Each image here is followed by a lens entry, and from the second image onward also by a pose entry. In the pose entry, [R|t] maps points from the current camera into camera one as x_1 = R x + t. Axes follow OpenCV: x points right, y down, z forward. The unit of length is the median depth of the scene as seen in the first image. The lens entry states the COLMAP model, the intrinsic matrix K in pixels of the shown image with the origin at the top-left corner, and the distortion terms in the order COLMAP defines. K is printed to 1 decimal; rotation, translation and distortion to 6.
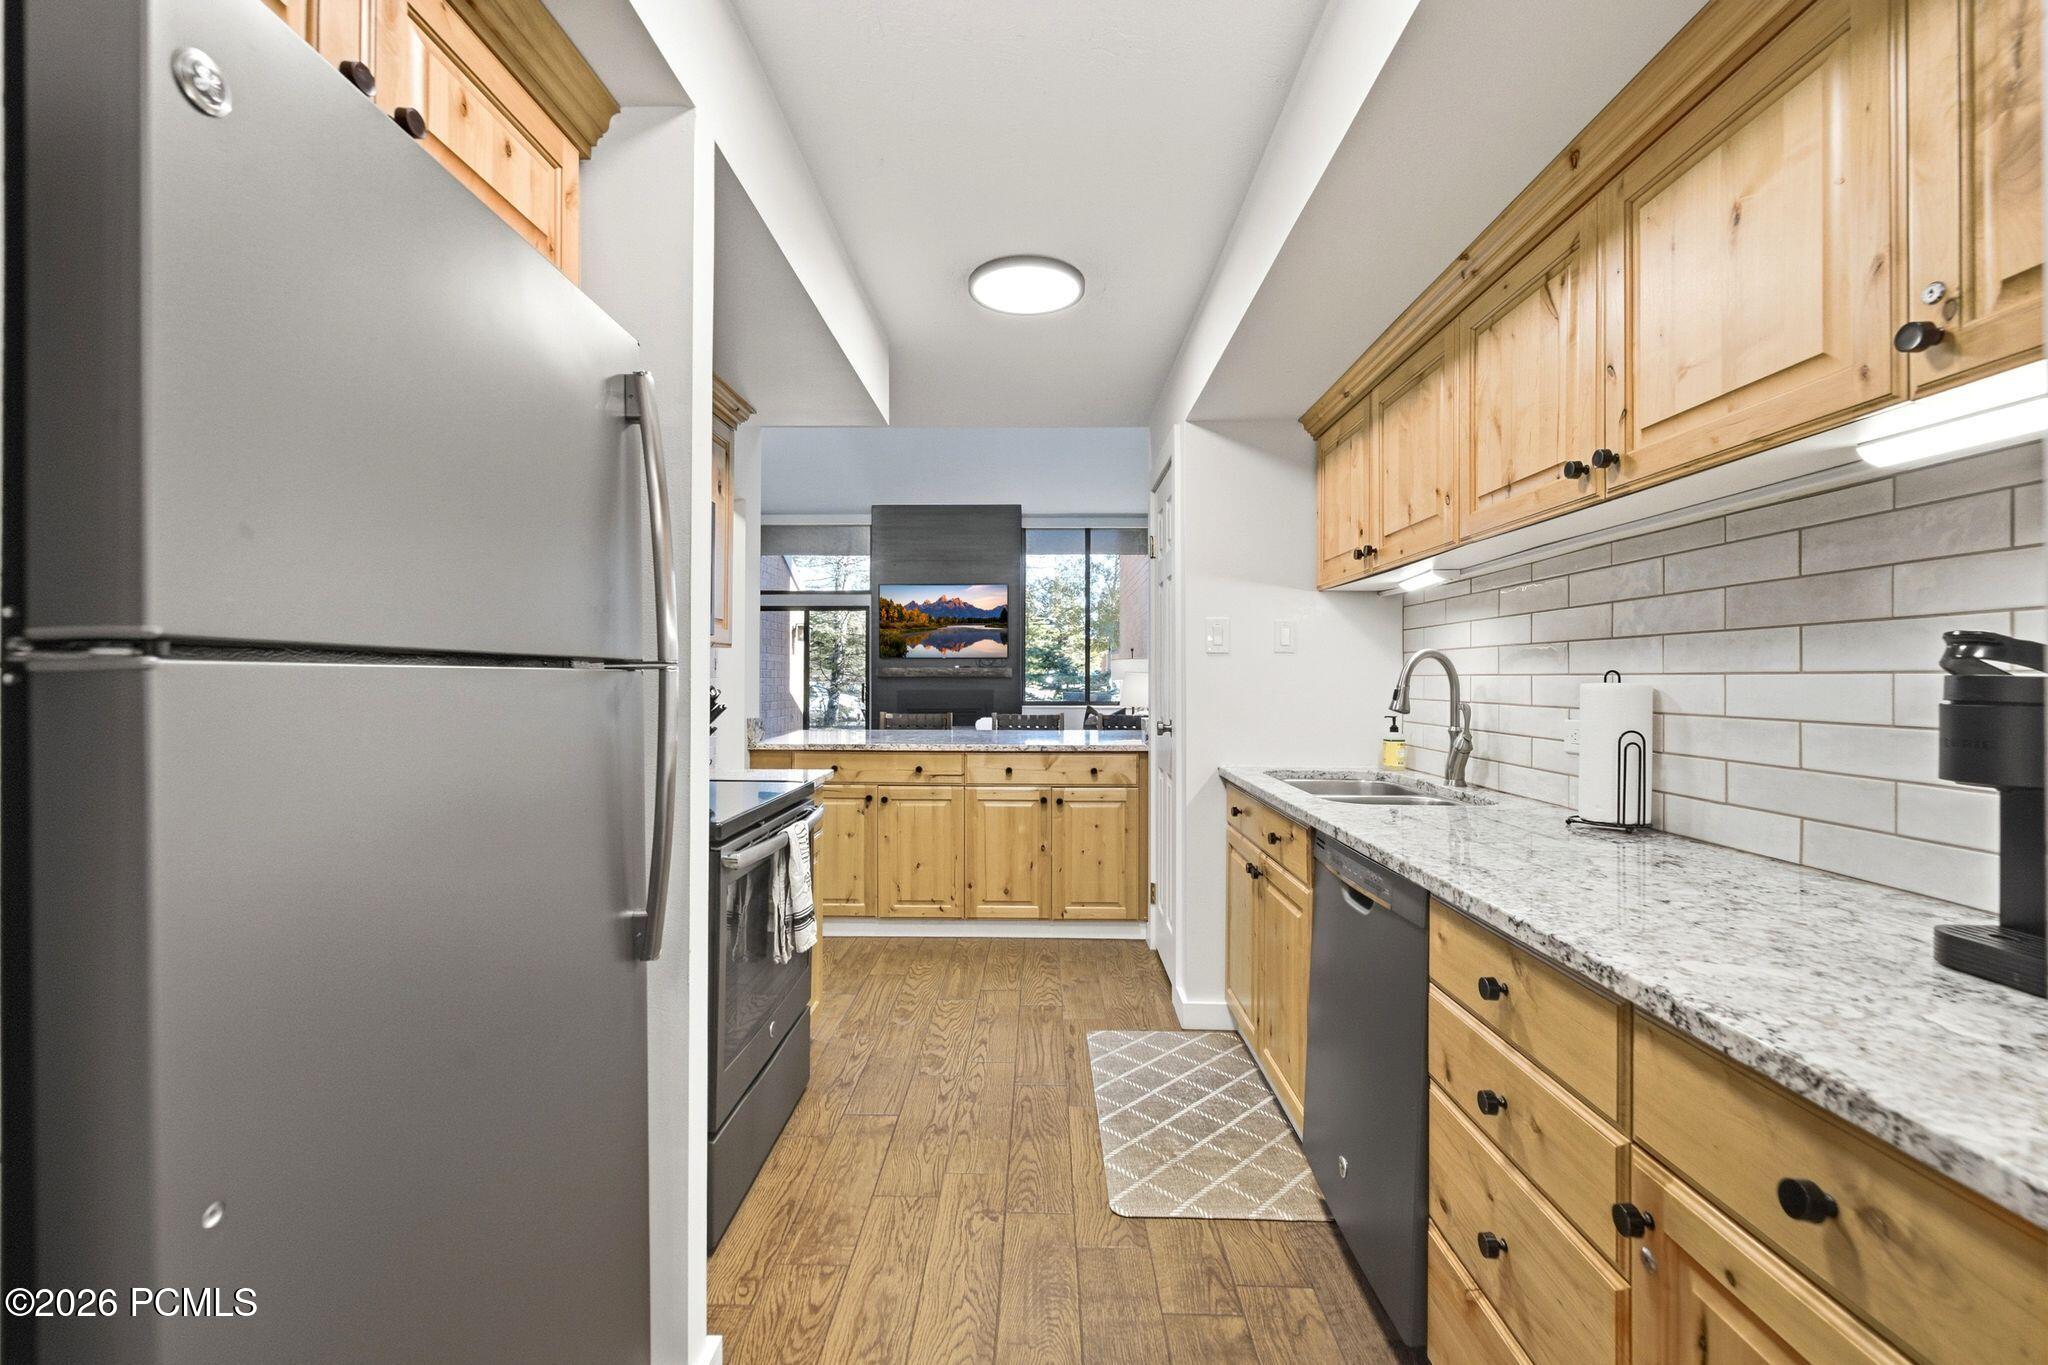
lens RADIAL K [[857.1, 0, 1017.4], [0, 857.1, 668.2], [0, 0, 1]] dist [-0.007669, 0.008246]
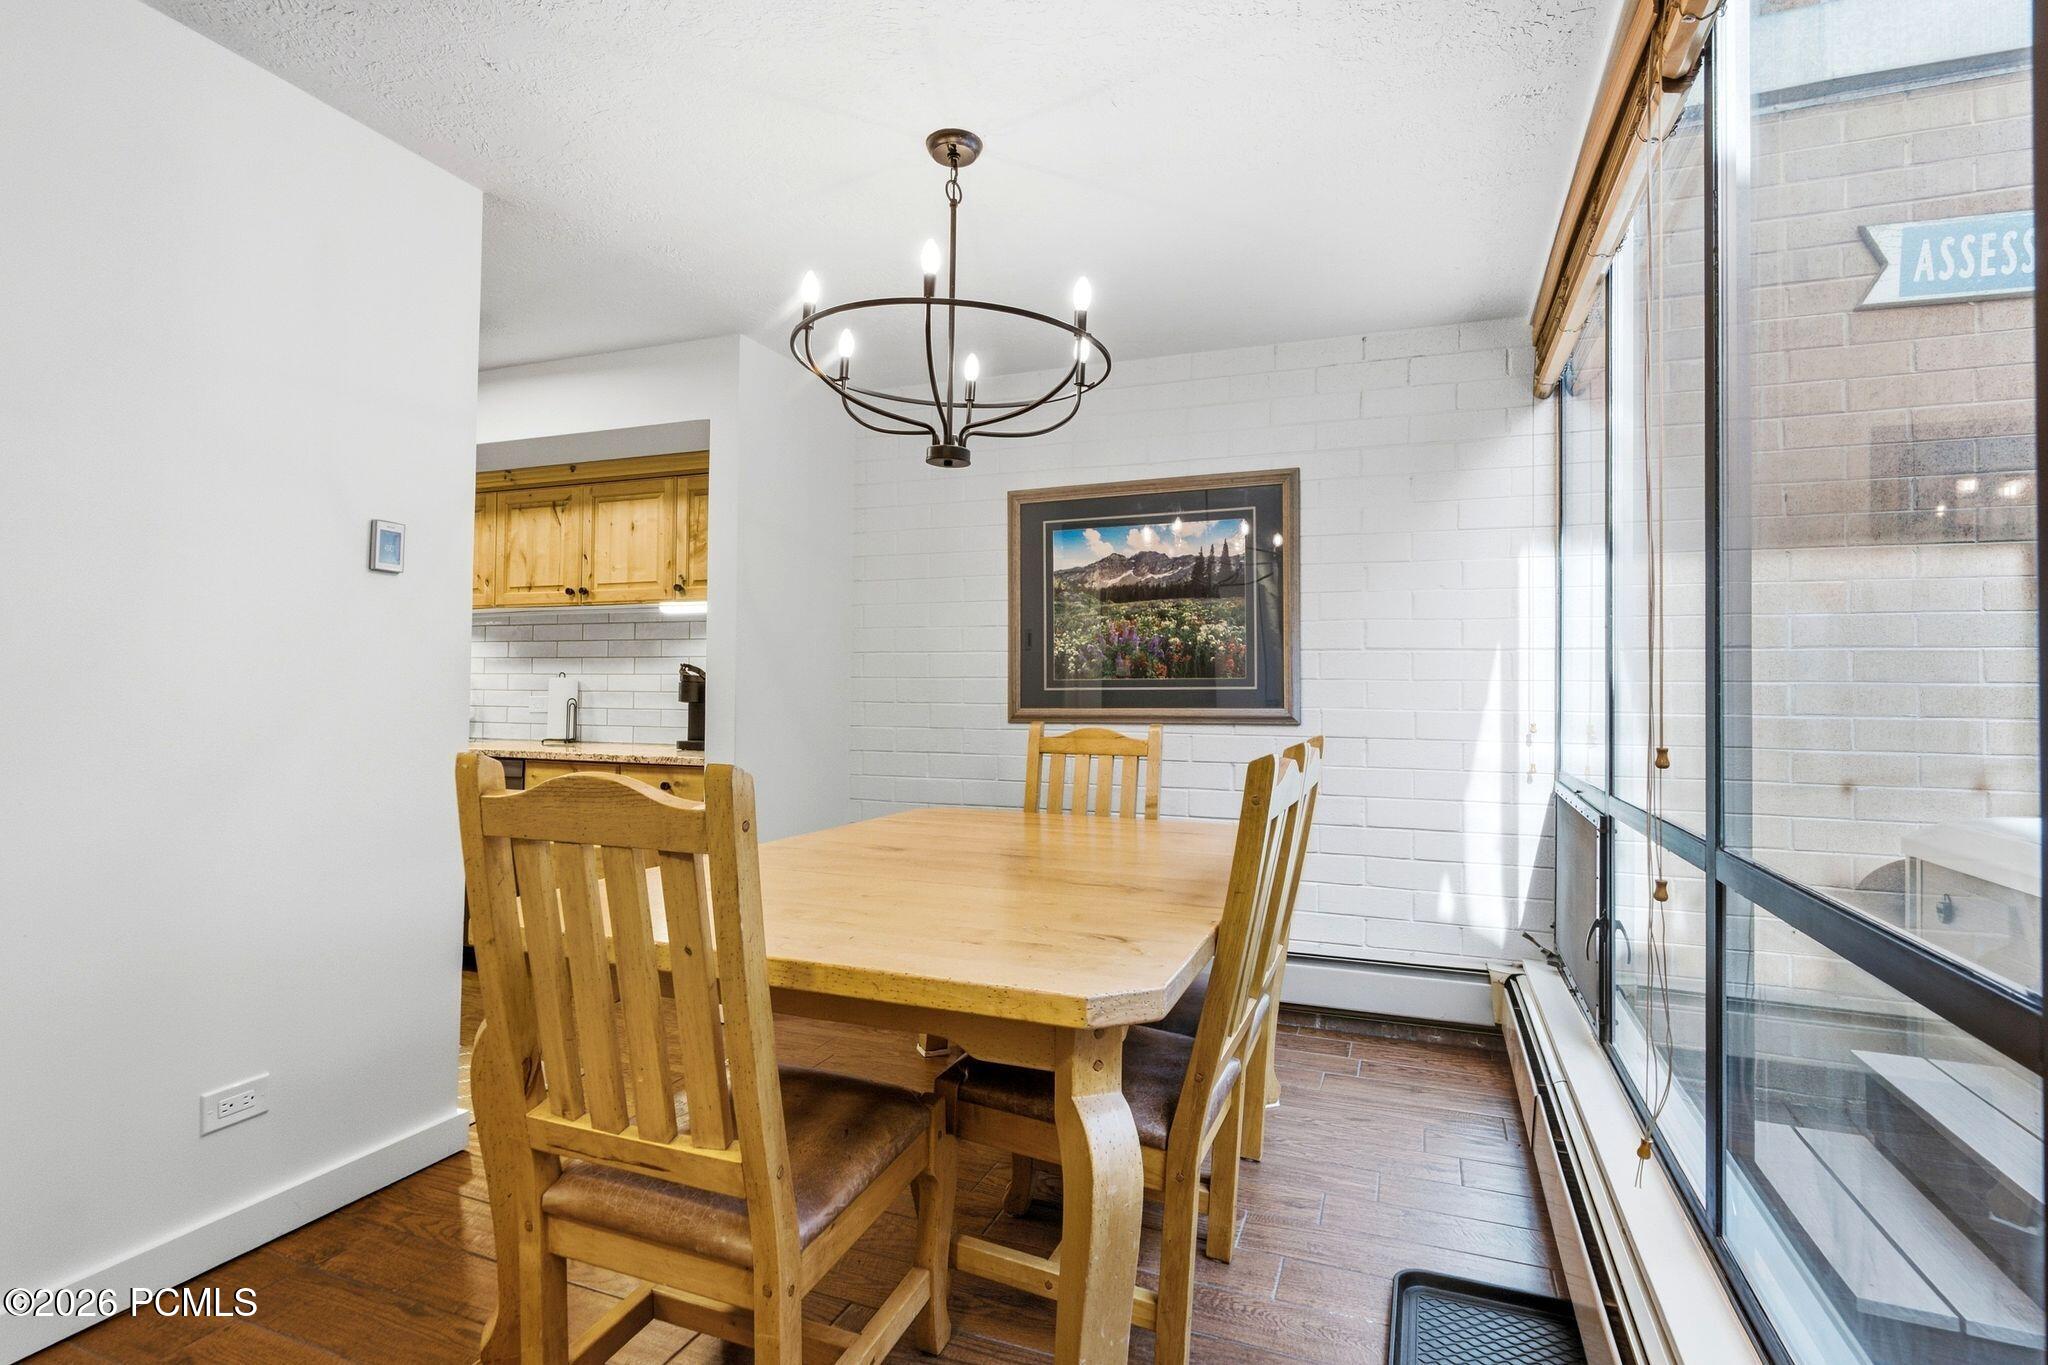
lens RADIAL K [[976.8, 0, 1030.4], [0, 976.8, 683.6], [0, 0, 1]] dist [-0.003724, -0.000265]
pose [[0.327367, 0.007583, 0.944867, -1.633994], [-0.018937, 0.999820, -0.001463, 0.015840], [-0.944707, -0.017414, 0.327452, -1.233583]]
